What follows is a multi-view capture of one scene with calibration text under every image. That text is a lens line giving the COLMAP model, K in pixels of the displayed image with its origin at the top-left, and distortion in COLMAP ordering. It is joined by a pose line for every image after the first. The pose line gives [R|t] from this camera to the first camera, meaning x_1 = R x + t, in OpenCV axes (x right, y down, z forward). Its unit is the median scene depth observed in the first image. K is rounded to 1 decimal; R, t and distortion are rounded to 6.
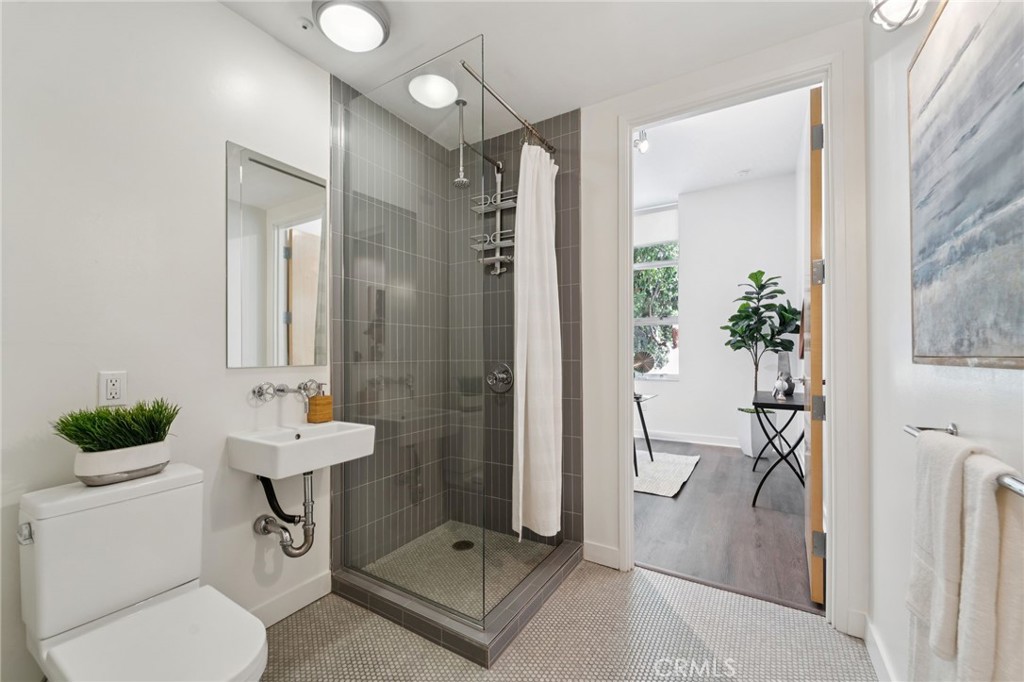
lens RADIAL K [[417.4, 0, 509.3], [0, 417.4, 348.1], [0, 0, 1]] dist [0.008119, -0.004096]
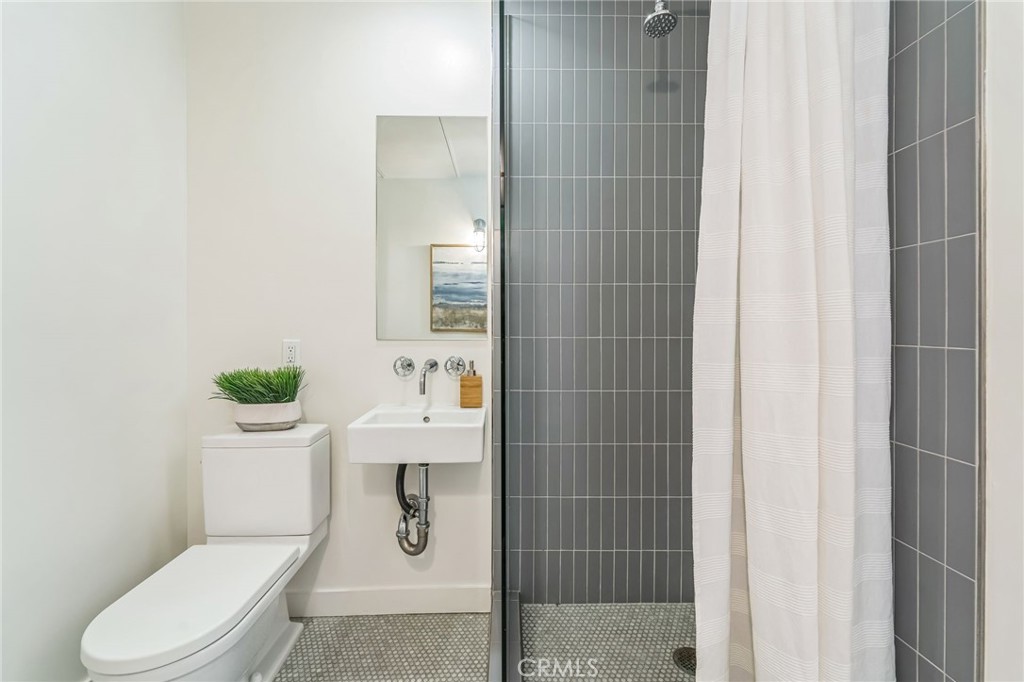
lens RADIAL K [[417.4, 0, 510.1], [0, 417.4, 334.5], [0, 0, 1]] dist [0.008119, -0.004096]
pose [[0.535609, 0.009011, -0.844418, 0.342794], [0.010051, 0.999804, 0.017045, 0.020320], [0.844407, -0.017617, 0.535413, 0.708100]]
